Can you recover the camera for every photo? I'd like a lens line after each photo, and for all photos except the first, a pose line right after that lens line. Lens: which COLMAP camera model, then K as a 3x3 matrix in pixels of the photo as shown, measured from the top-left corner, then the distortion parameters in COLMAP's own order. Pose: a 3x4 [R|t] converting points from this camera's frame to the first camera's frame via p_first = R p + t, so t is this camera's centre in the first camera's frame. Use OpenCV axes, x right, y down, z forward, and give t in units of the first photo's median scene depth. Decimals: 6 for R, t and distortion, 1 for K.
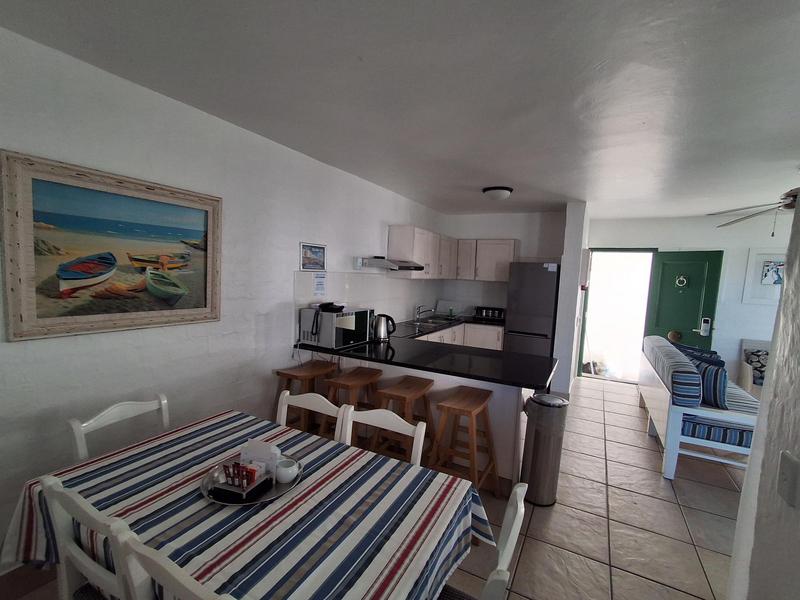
lens RADIAL K [[364.9, 0, 405.6], [0, 364.9, 307.9], [0, 0, 1]] dist [0.000610, 0.000333]
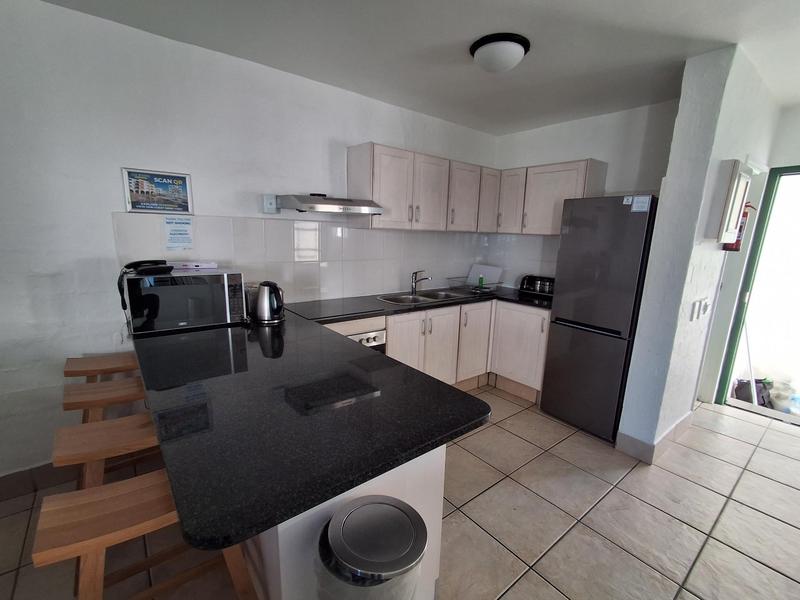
lens RADIAL K [[364.9, 0, 405.6], [0, 364.9, 307.9], [0, 0, 1]] dist [0.000610, 0.000333]
pose [[0.919228, 0.069175, -0.387602, 0.344516], [-0.031005, 0.994106, 0.103887, -0.009339], [0.392504, -0.083479, 0.915954, 0.435583]]
